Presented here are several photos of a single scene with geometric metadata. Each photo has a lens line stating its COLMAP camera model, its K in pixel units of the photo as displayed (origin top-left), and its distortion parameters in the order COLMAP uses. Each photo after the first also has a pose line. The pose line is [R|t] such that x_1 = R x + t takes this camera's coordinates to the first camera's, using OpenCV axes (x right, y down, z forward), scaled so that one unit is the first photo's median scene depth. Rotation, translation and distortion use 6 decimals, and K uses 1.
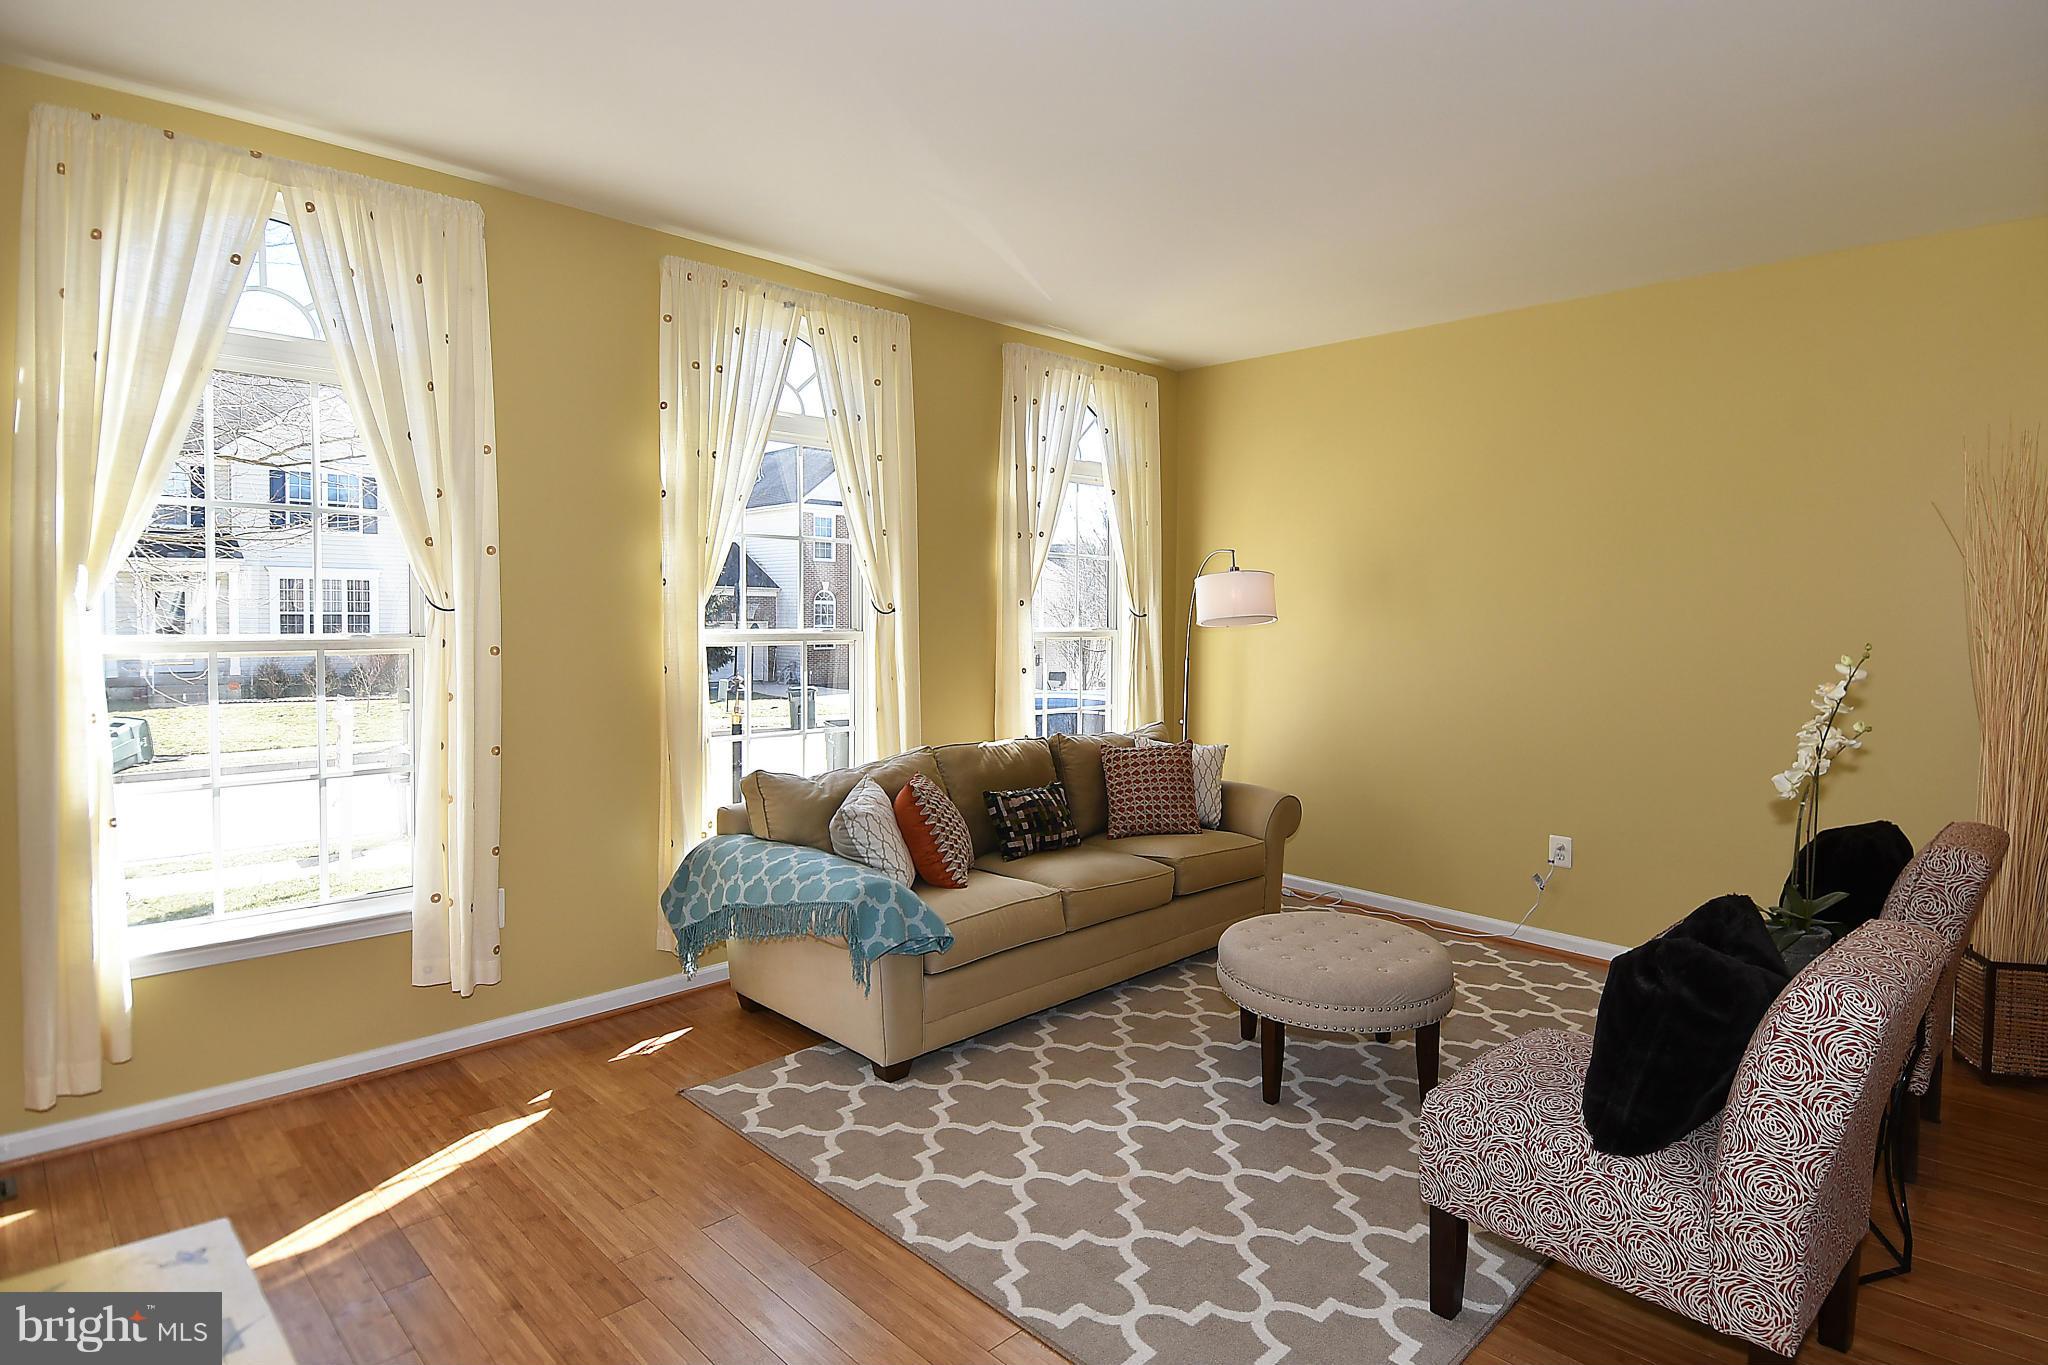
lens RADIAL K [[1075.5, 0, 1085.7], [0, 1075.5, 640.4], [0, 0, 1]] dist [0.057067, -0.060038]
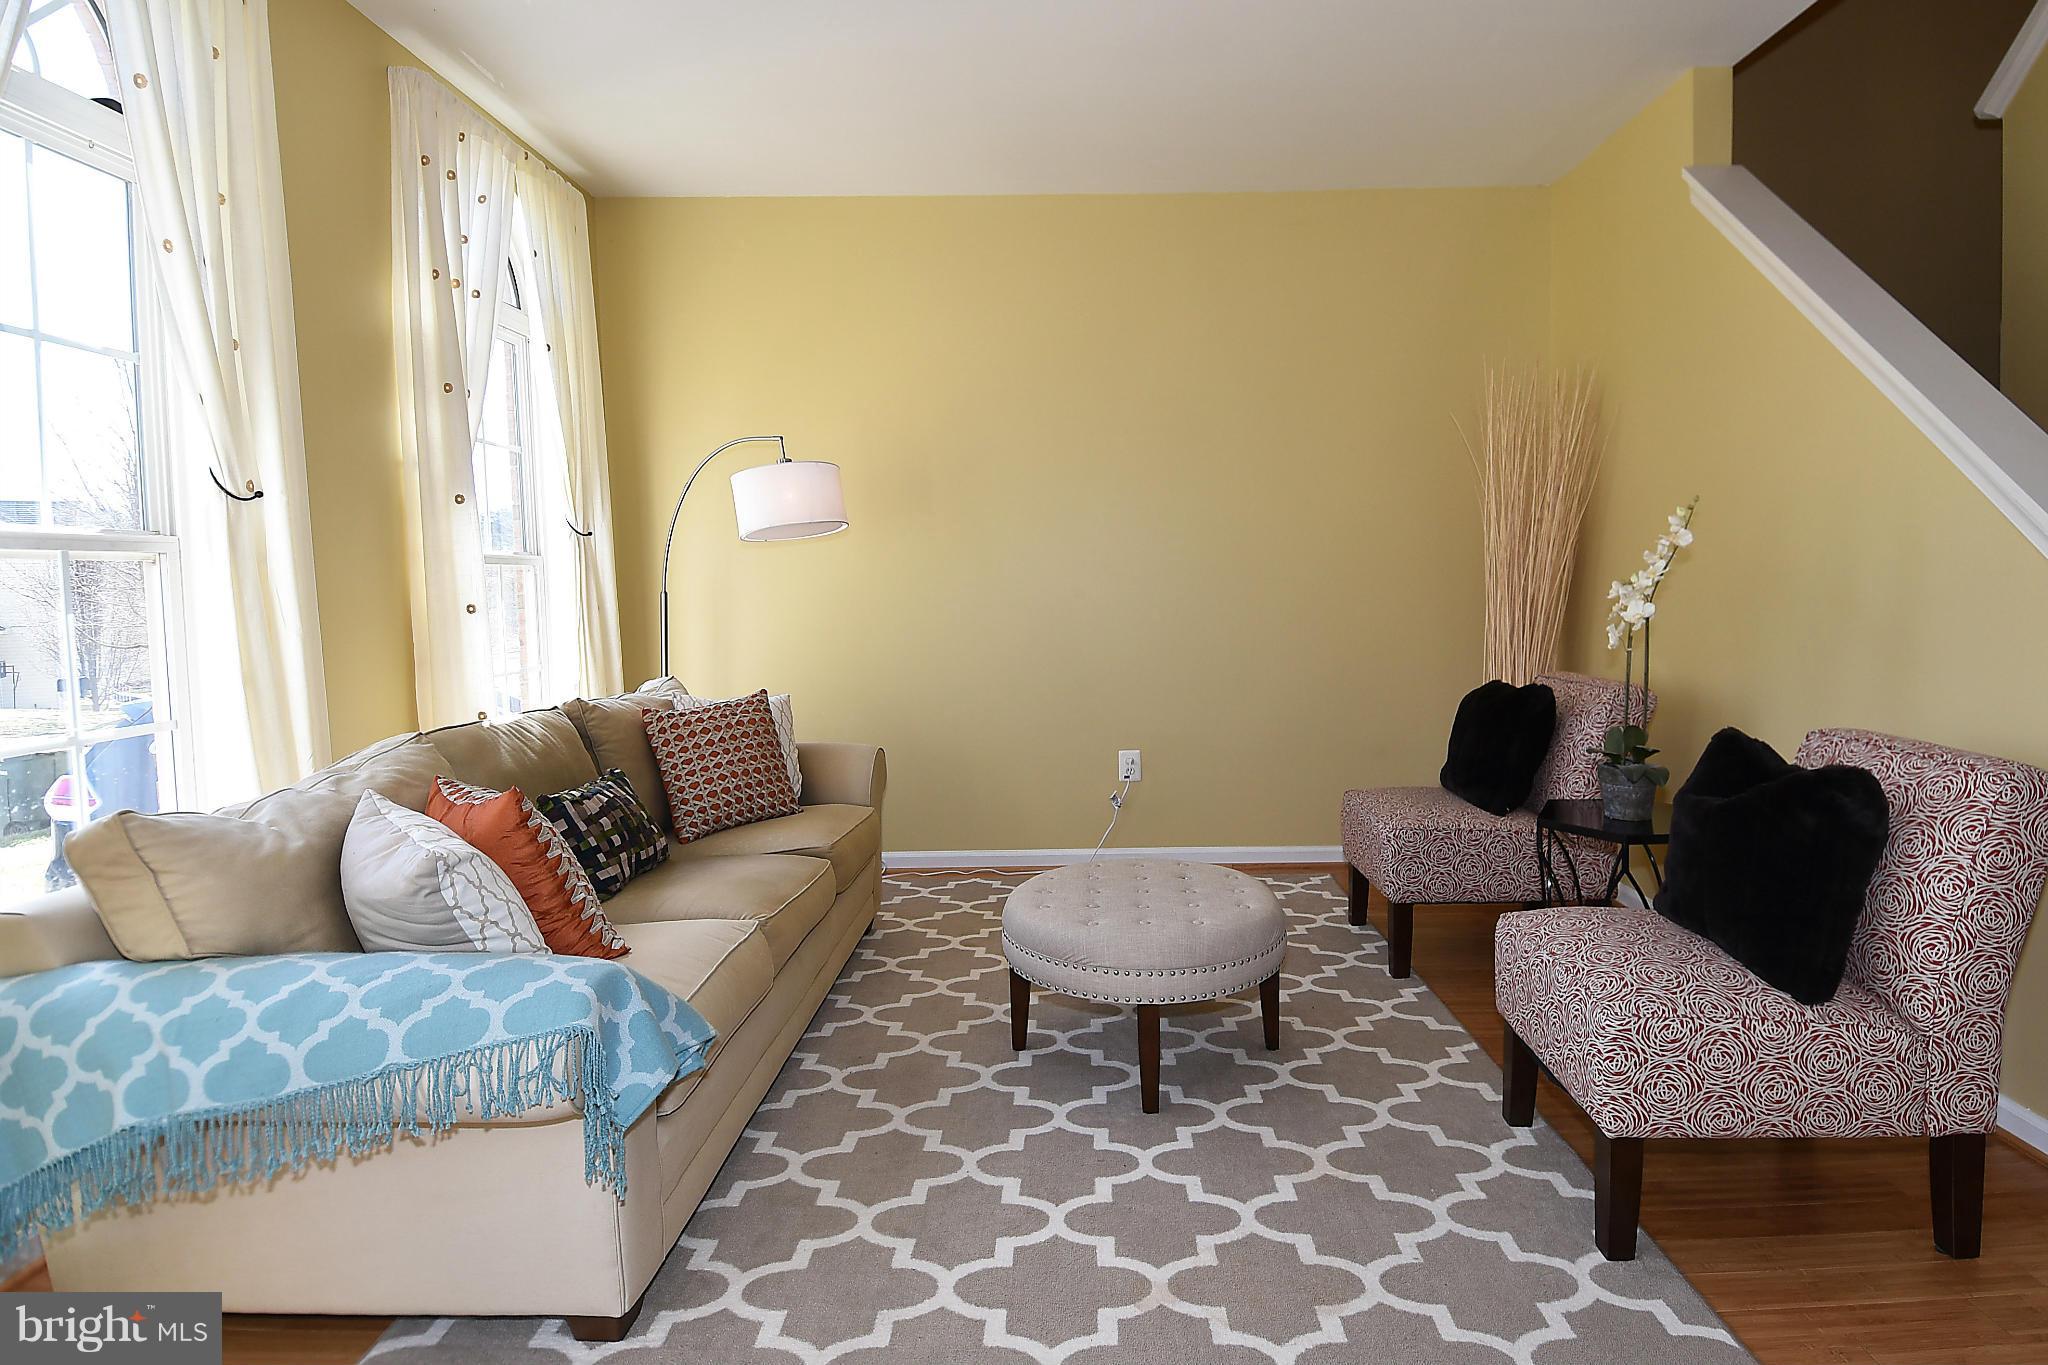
lens RADIAL K [[1075.5, 0, 1085.7], [0, 1075.5, 640.4], [0, 0, 1]] dist [0.057067, -0.060038]
pose [[0.717340, -0.059993, 0.694135, -0.263517], [0.044968, 0.998195, 0.039802, 0.040973], [-0.695270, 0.002663, 0.718744, 0.332827]]
